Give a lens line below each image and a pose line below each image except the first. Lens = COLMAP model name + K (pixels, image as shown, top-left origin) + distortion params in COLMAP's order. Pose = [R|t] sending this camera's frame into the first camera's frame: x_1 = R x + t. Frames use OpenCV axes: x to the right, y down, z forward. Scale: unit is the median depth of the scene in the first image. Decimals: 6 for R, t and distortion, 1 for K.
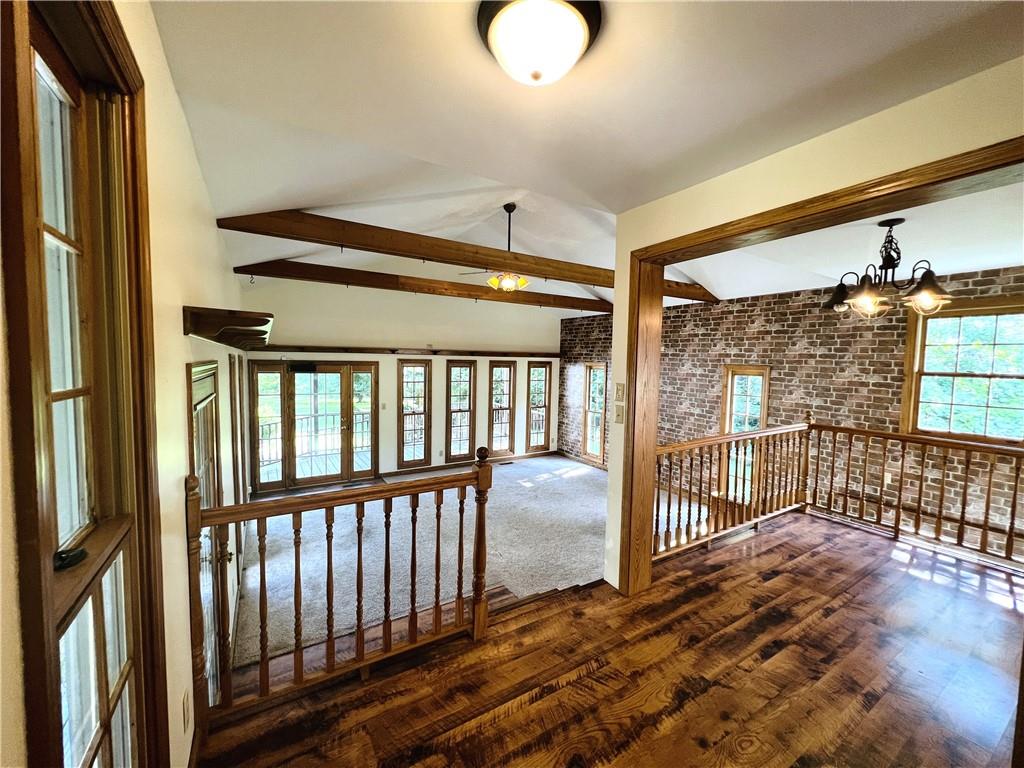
lens RADIAL K [[409.4, 0, 513.3], [0, 409.4, 386.3], [0, 0, 1]] dist [-0.001121, -0.000089]
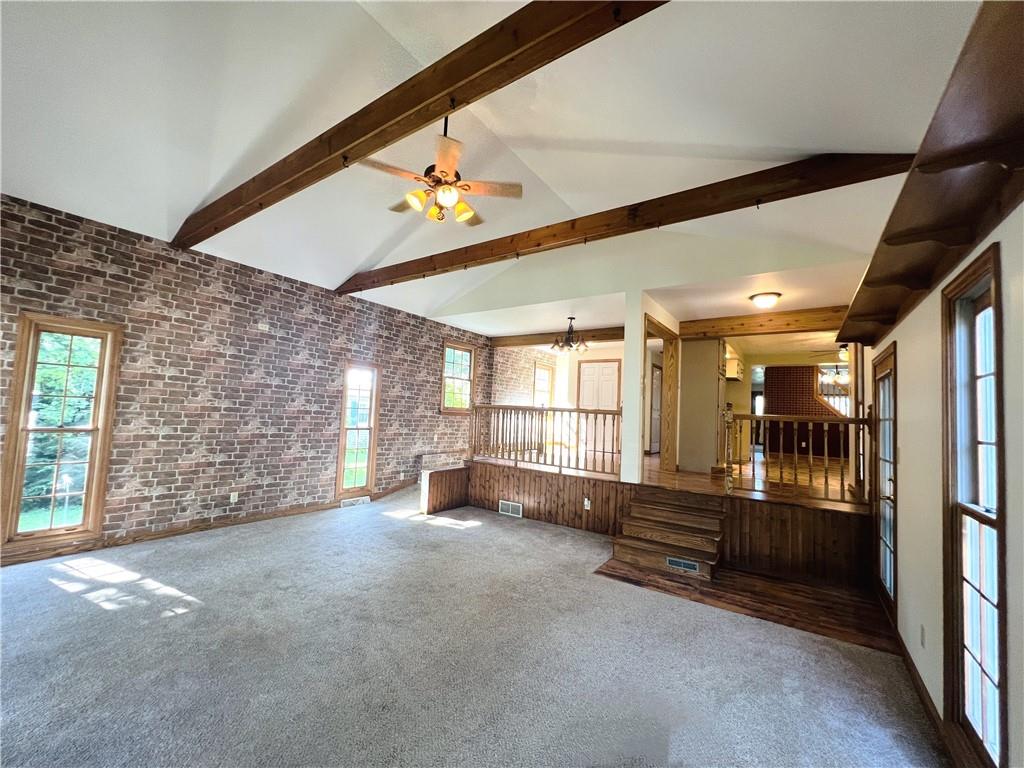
lens RADIAL K [[409.4, 0, 504.8], [0, 409.4, 387.4], [0, 0, 1]] dist [-0.001121, -0.000089]
pose [[-0.388519, 0.023771, 0.921134, -0.569866], [0.006782, 0.999714, -0.022938, 0.043156], [-0.921416, -0.002665, -0.388569, 1.058401]]
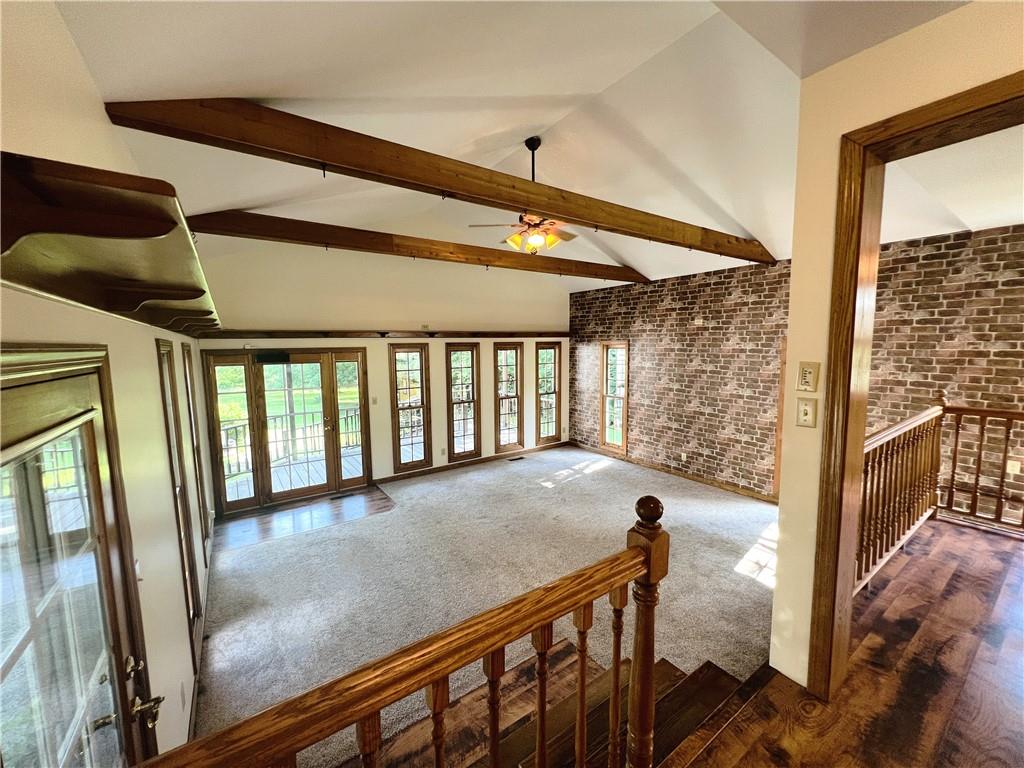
lens RADIAL K [[409.4, 0, 513.5], [0, 409.4, 385.8], [0, 0, 1]] dist [-0.001121, -0.000089]
pose [[0.997827, -0.037480, 0.054181, -0.096106], [0.035388, 0.998609, 0.039080, -0.005236], [-0.055571, -0.037077, 0.997766, 0.185331]]
